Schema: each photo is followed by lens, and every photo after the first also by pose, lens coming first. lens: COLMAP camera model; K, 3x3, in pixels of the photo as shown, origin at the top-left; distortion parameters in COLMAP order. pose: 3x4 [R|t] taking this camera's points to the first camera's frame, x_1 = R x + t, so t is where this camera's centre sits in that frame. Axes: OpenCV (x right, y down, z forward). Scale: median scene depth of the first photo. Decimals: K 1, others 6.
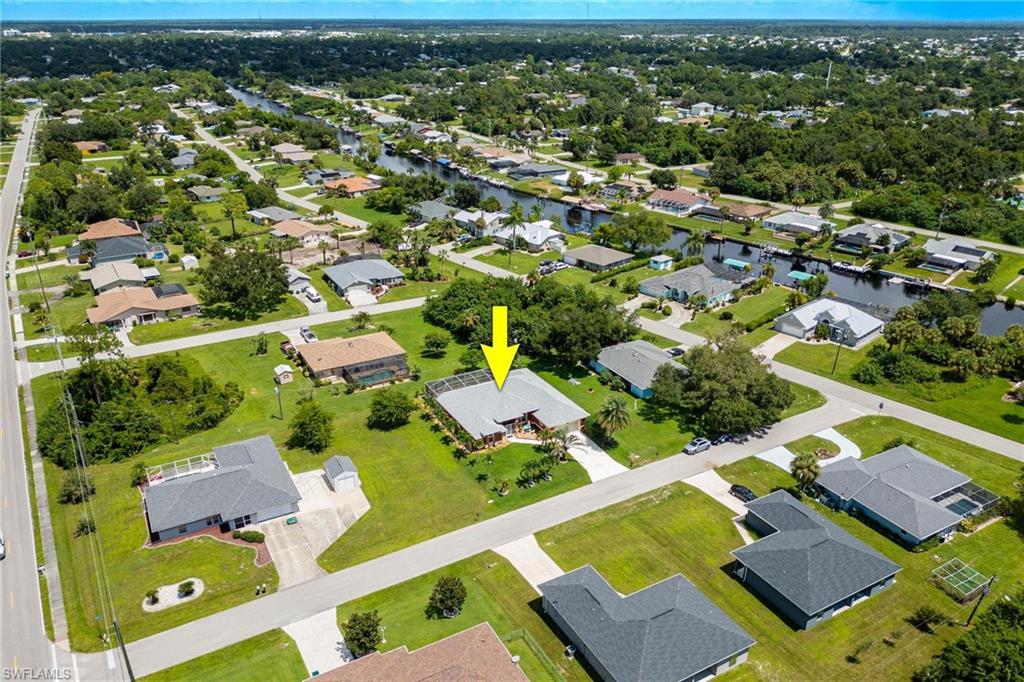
lens RADIAL K [[762.1, 0, 509.9], [0, 762.1, 293.5], [0, 0, 1]] dist [0.050772, -0.088719]
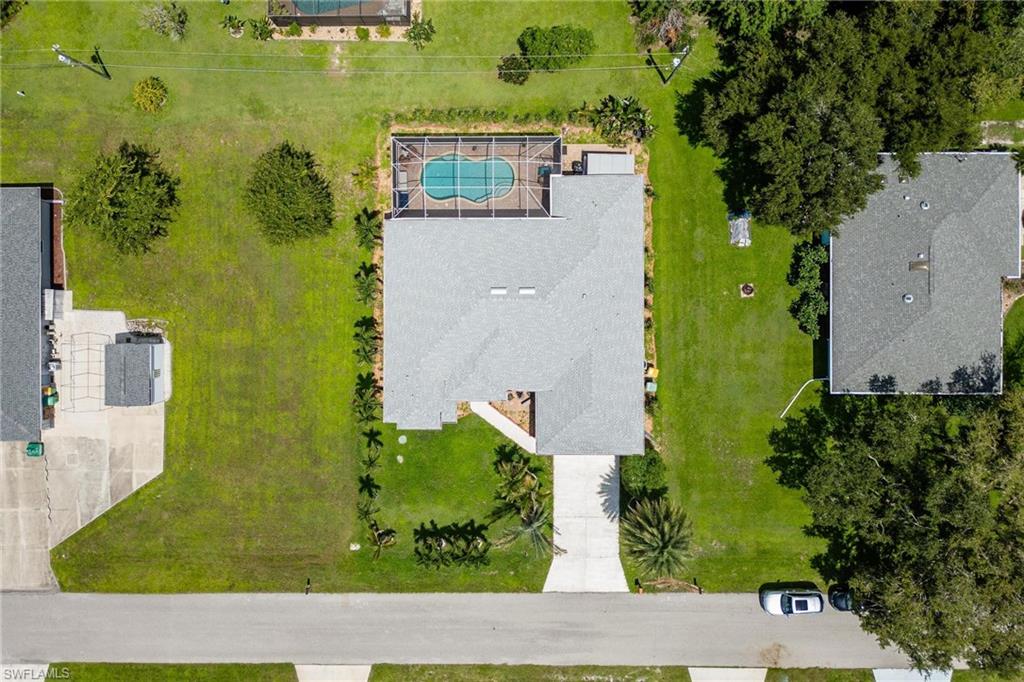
lens RADIAL K [[762.1, 0, 509.9], [0, 762.1, 293.5], [0, 0, 1]] dist [0.050772, -0.088719]
pose [[0.874810, 0.483244, -0.034383, 0.003451], [-0.133047, 0.307882, 0.942076, -0.276281], [0.465839, -0.819563, 0.333633, 0.819812]]
